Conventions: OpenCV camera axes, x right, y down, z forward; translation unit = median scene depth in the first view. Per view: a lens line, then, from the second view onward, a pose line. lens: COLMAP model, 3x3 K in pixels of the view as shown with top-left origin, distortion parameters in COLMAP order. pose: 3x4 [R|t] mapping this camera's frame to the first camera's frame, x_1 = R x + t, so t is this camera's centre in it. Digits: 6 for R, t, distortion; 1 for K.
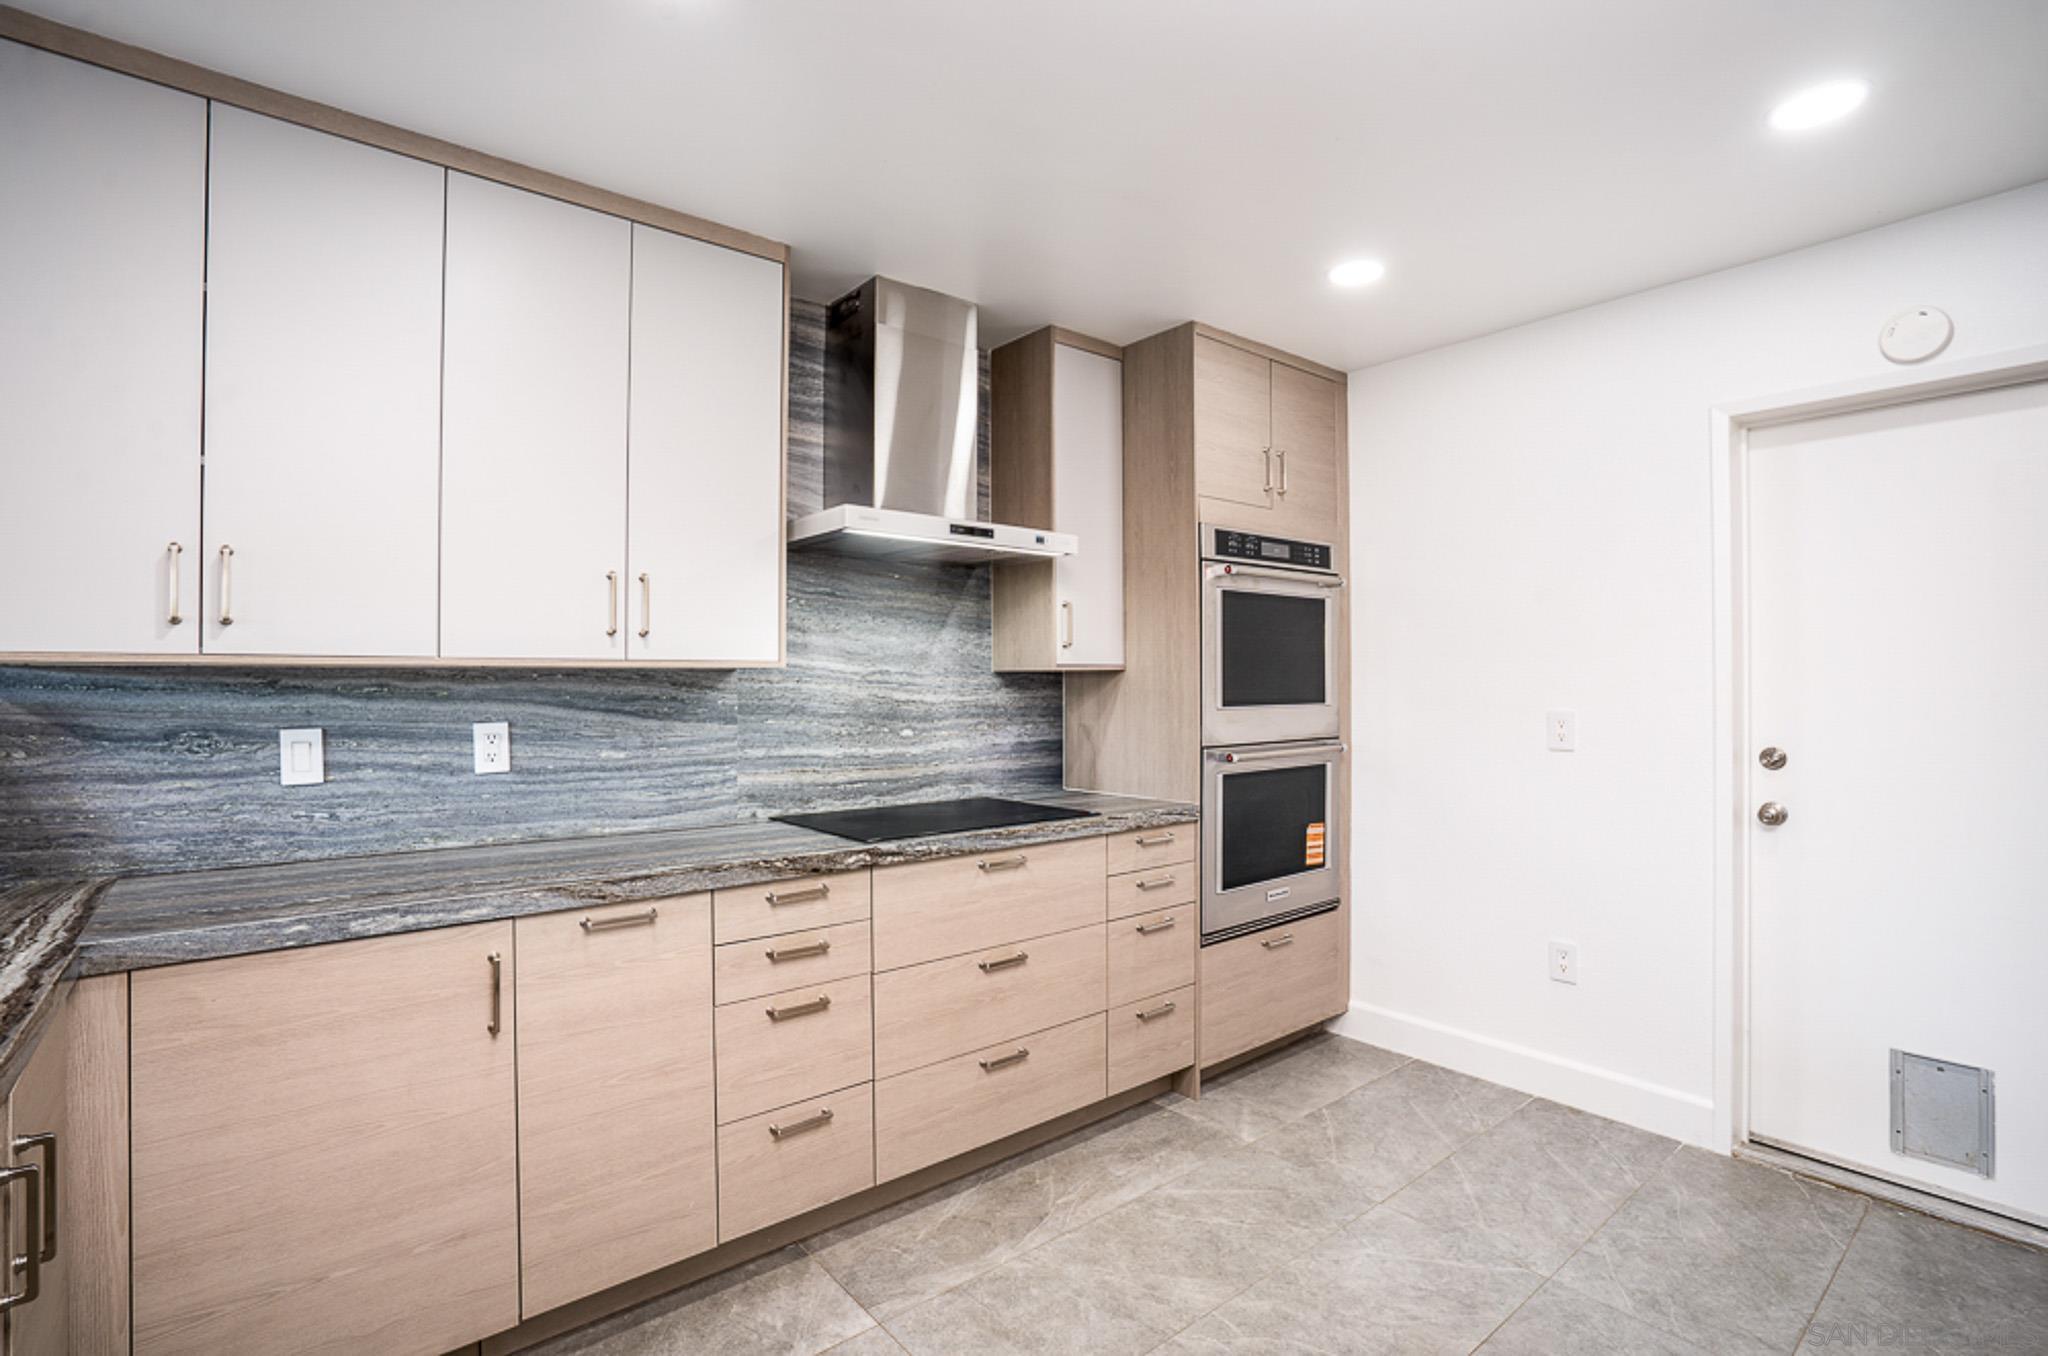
lens RADIAL K [[944.0, 0, 989.9], [0, 944.0, 679.8], [0, 0, 1]] dist [-0.052754, 0.033457]
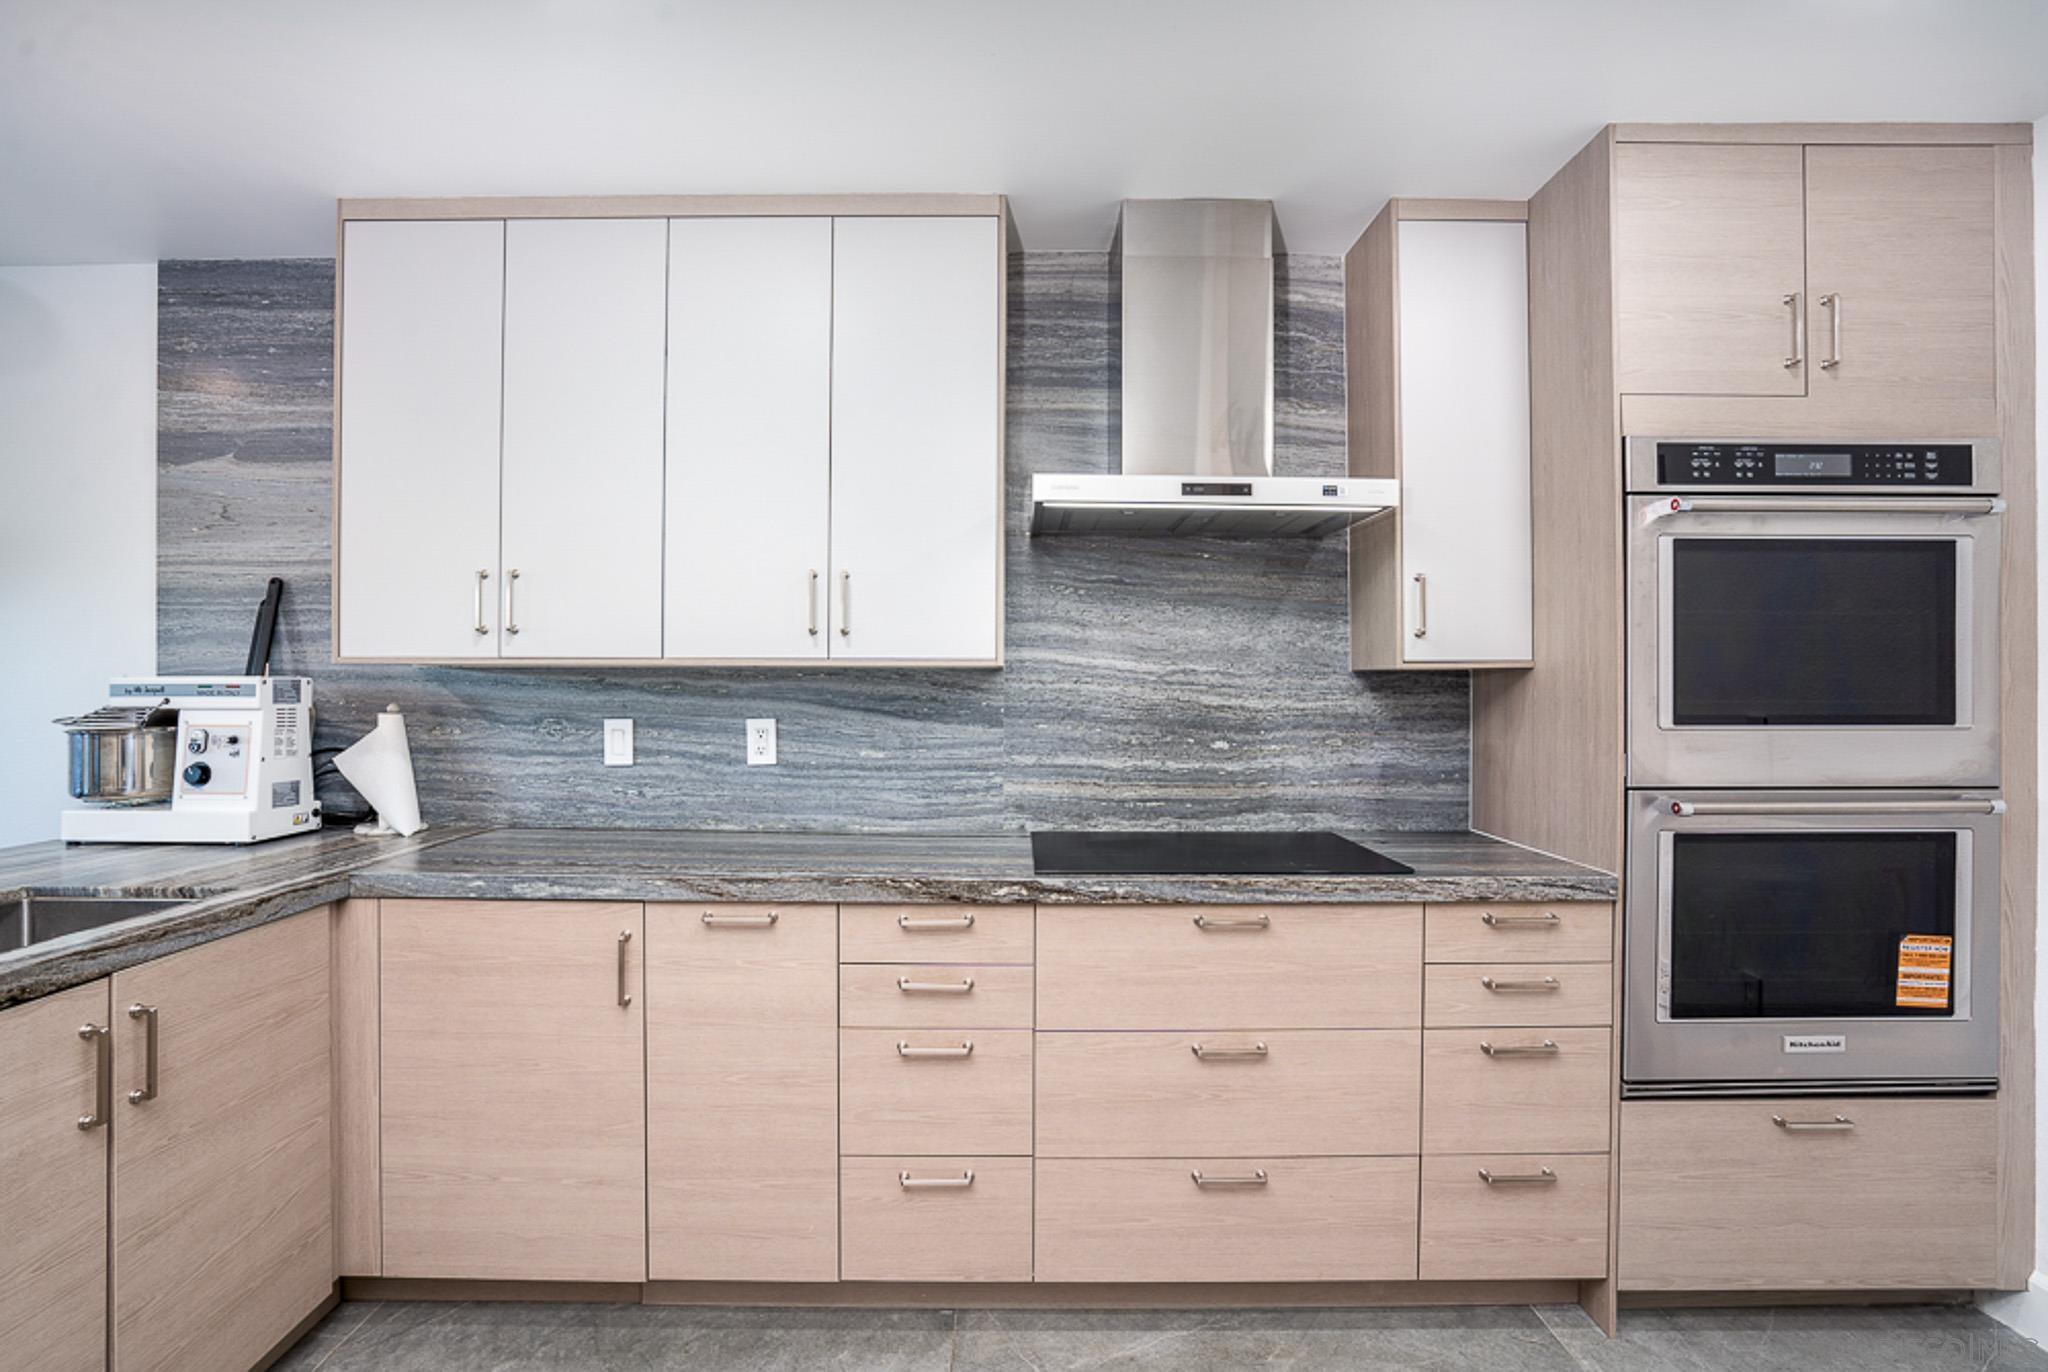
lens RADIAL K [[948.5, 0, 998.1], [0, 948.5, 681.6], [0, 0, 1]] dist [-0.052846, 0.019500]
pose [[0.786263, 0.003785, -0.617880, 0.343116], [-0.004009, 0.999991, 0.001023, 0.000964], [0.617879, 0.001673, 0.786272, 0.297015]]
